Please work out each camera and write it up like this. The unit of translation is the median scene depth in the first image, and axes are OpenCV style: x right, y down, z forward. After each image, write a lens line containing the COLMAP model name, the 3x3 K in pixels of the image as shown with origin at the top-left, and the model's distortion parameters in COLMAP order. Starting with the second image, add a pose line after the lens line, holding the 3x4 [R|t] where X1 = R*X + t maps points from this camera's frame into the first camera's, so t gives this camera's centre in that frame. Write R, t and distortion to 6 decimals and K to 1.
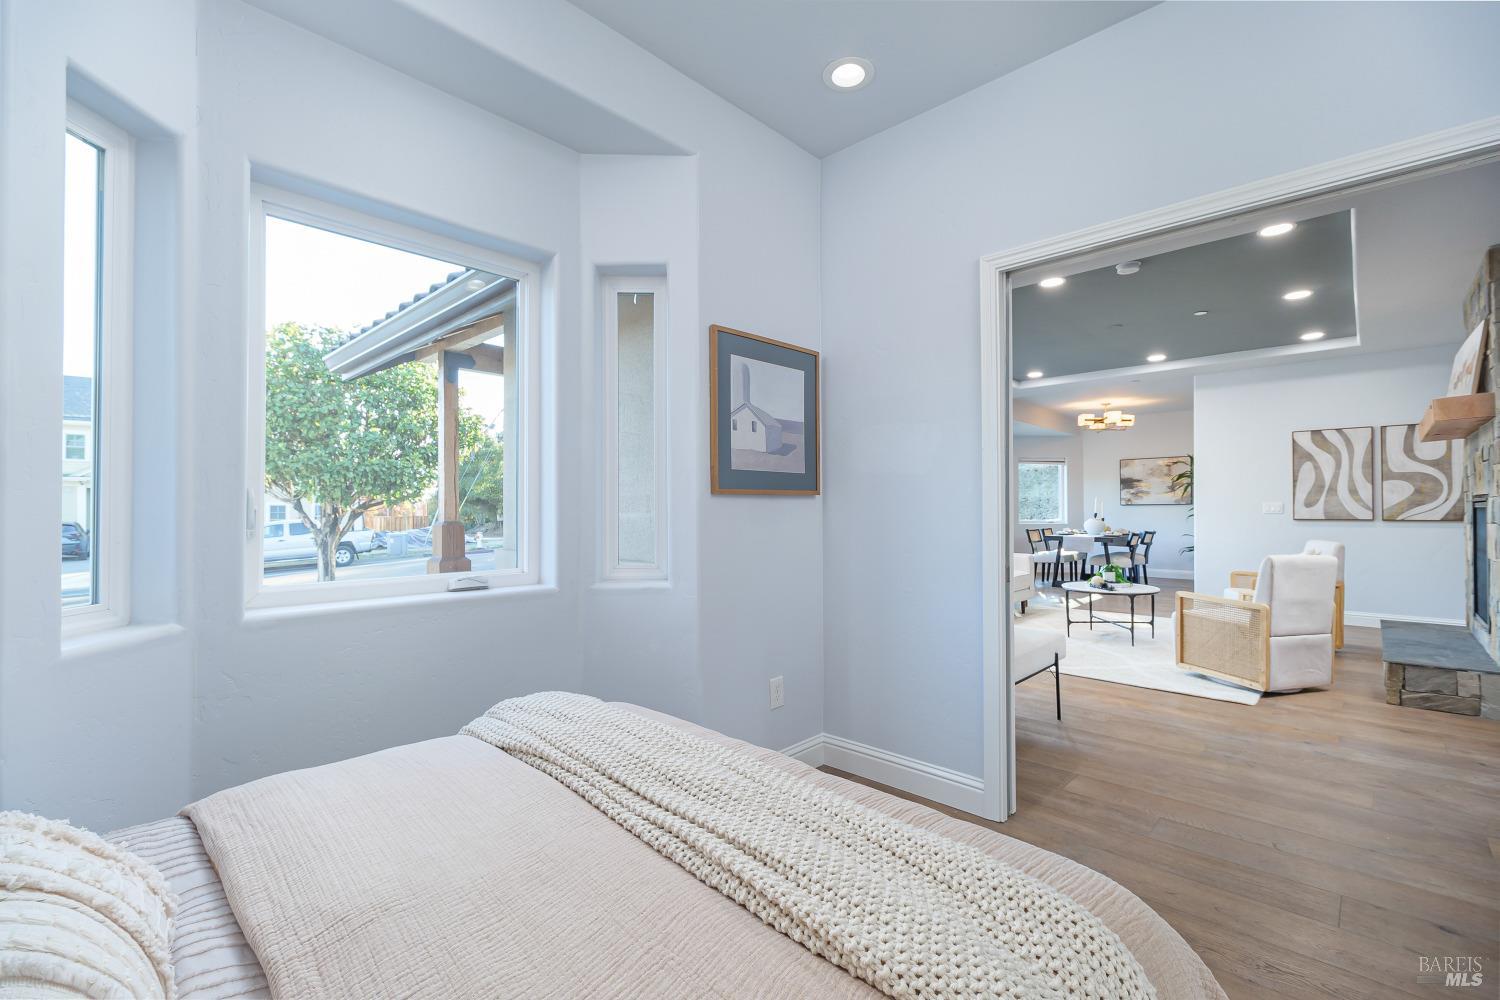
lens RADIAL K [[661.7, 0, 743.3], [0, 661.7, 505.9], [0, 0, 1]] dist [-0.000375, -0.000071]
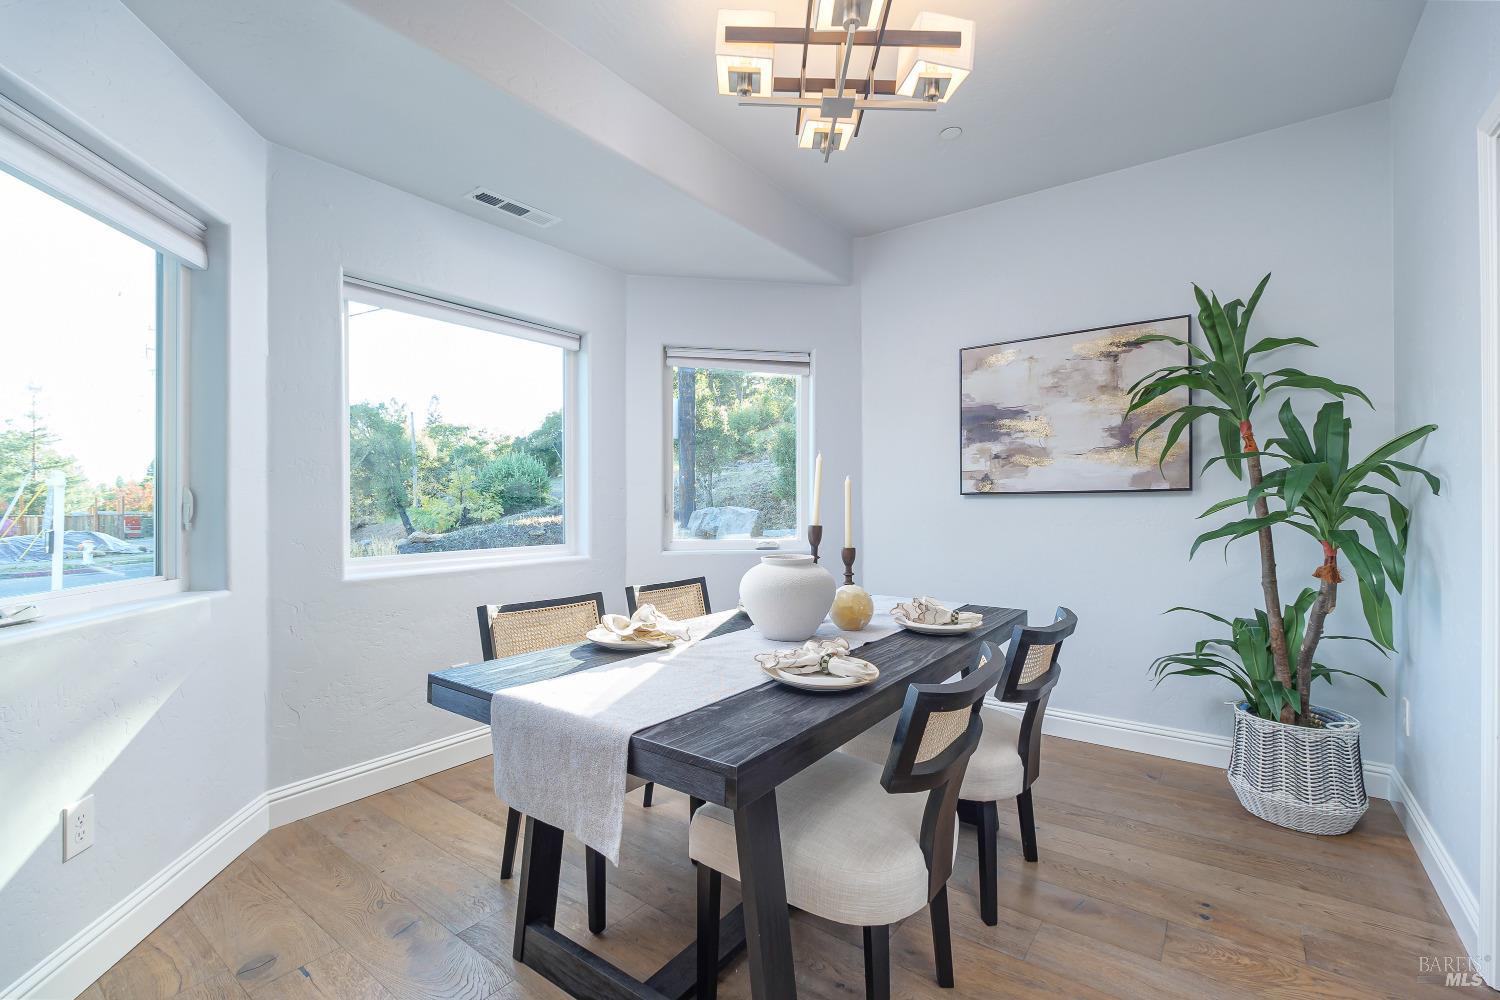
lens RADIAL K [[661.7, 0, 755.4], [0, 661.7, 494.8], [0, 0, 1]] dist [-0.000375, -0.000071]
pose [[0.992785, -0.002335, 0.119884, 0.325421], [0.002739, 0.999991, -0.003206, -0.000278], [-0.119876, 0.003511, 0.992783, 0.524227]]
